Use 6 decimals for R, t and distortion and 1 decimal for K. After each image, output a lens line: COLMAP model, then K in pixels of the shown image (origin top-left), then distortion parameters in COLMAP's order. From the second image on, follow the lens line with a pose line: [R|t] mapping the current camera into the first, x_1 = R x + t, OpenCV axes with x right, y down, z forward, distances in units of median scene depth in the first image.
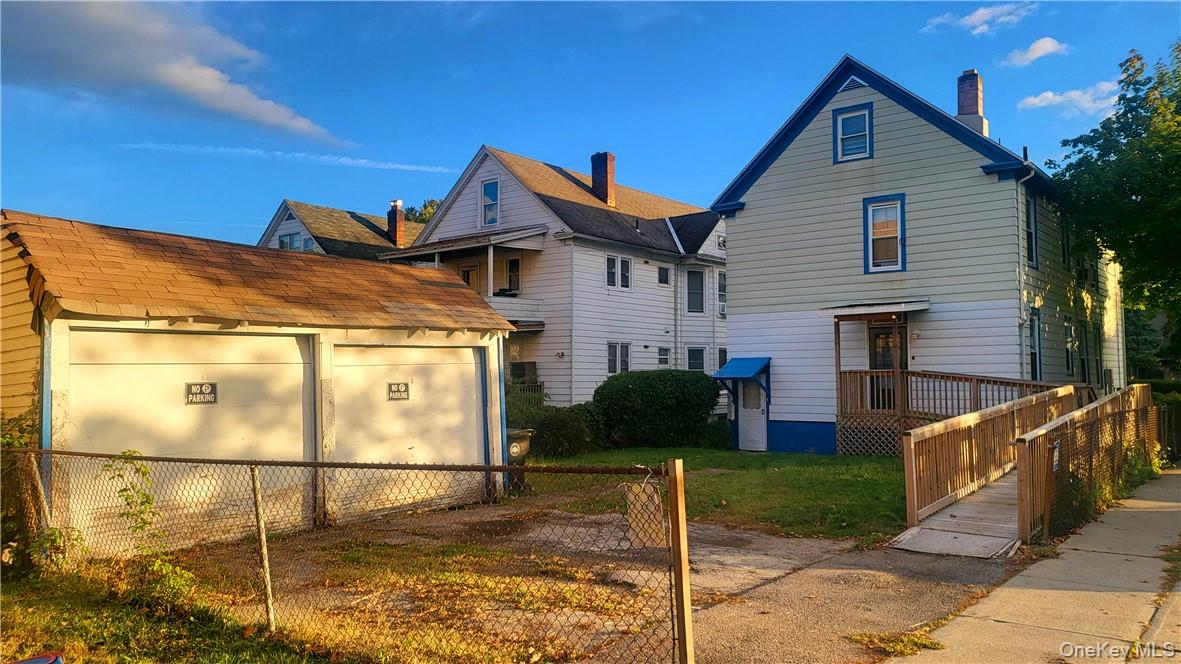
lens RADIAL K [[880.5, 0, 591.5], [0, 880.5, 337.6], [0, 0, 1]] dist [0.004845, -0.003300]
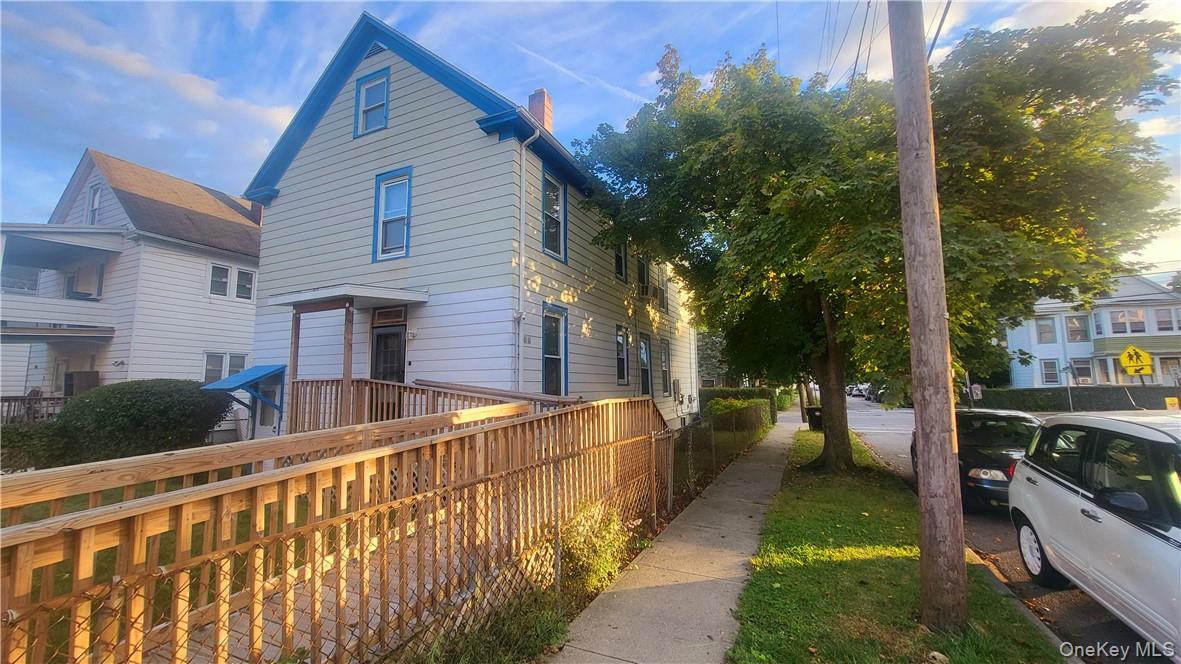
lens RADIAL K [[466.1, 0, 588.6], [0, 466.1, 336.5], [0, 0, 1]] dist [0.000675, -0.000065]
pose [[0.972566, 0.022114, 0.231572, 0.396446], [-0.007873, 0.998030, -0.062240, 0.022153], [-0.232492, 0.058709, 0.970825, 0.515576]]
